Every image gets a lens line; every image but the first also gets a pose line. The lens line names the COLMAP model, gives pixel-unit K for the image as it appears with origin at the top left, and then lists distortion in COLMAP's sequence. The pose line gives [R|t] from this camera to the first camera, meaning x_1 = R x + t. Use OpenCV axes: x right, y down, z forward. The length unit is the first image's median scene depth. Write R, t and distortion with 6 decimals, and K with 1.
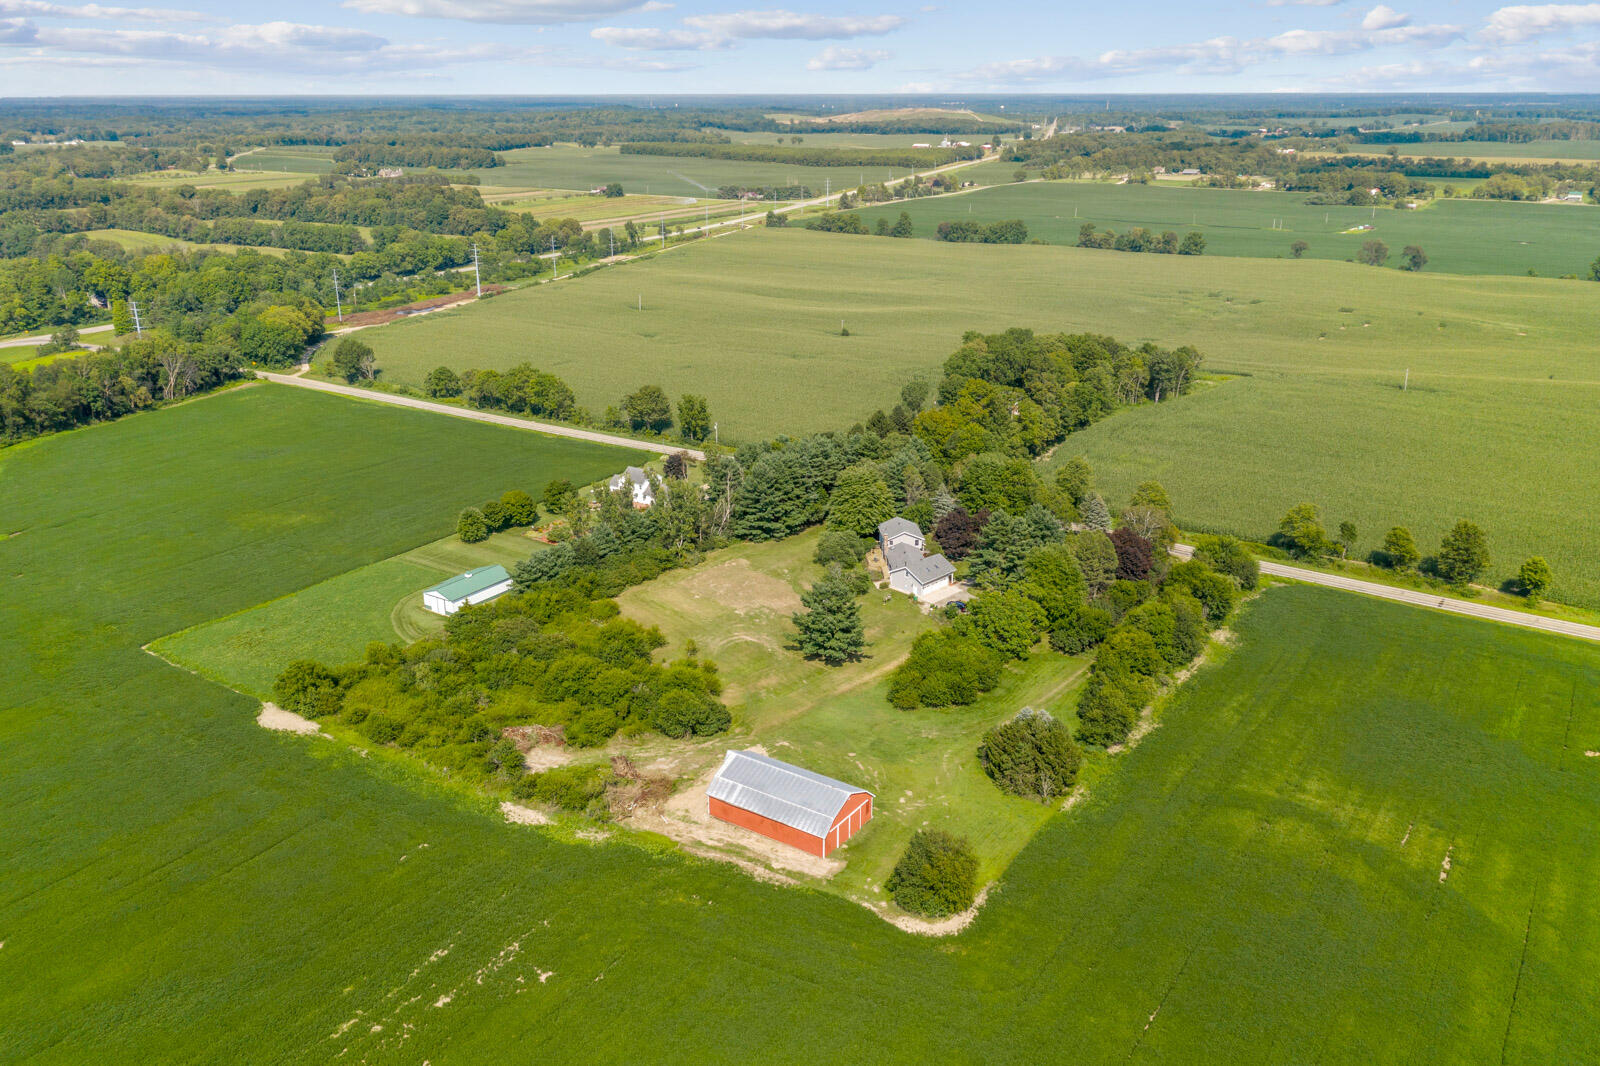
lens RADIAL K [[1262.3, 0, 800.0], [0, 1262.3, 533.0], [0, 0, 1]] dist [0.001085, 0.008469]
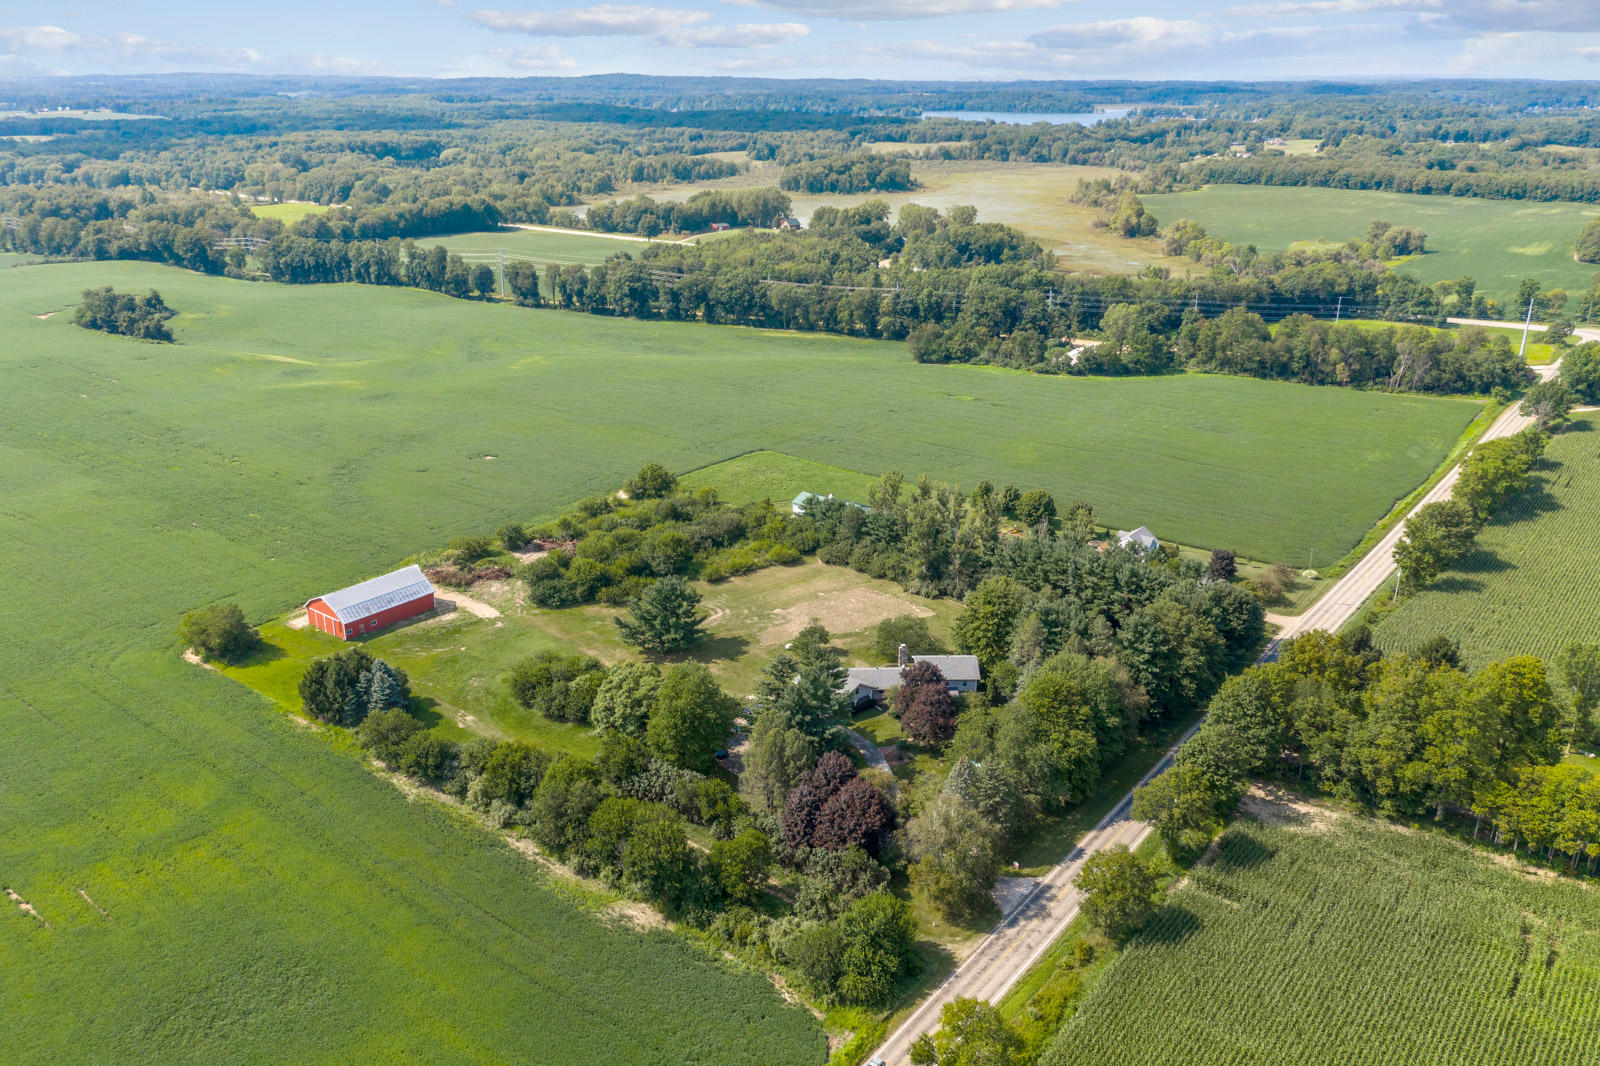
lens RADIAL K [[1262.3, 0, 800.0], [0, 1262.3, 533.0], [0, 0, 1]] dist [0.001085, 0.008469]
pose [[-0.076710, 0.345672, -0.935215, 0.716737], [-0.329557, 0.876469, 0.350990, -0.288039], [0.941014, 0.335131, 0.046684, 0.804057]]
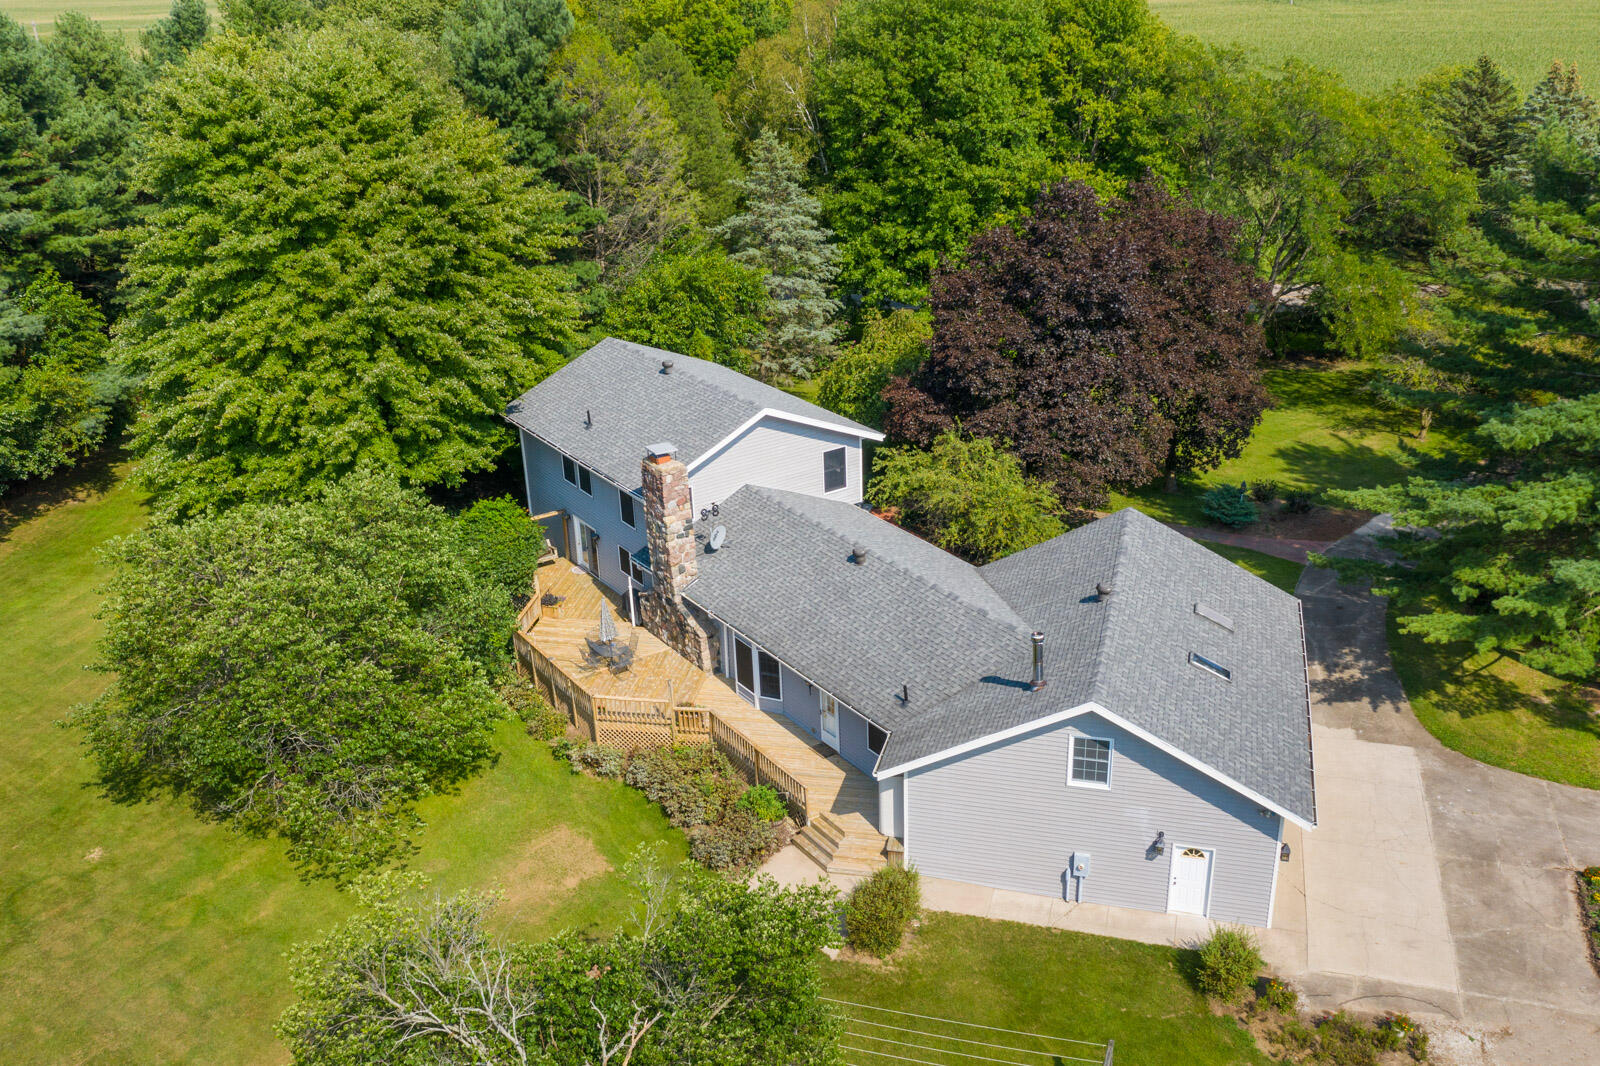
lens RADIAL K [[1460.2, 0, 801.2], [0, 1460.2, 583.4], [0, 0, 1]] dist [0.002865, 0.002730]
pose [[0.874930, -0.224765, 0.428928, 0.012108], [0.186117, 0.973803, 0.130646, -0.002215], [-0.447056, -0.034475, 0.893842, 0.785208]]
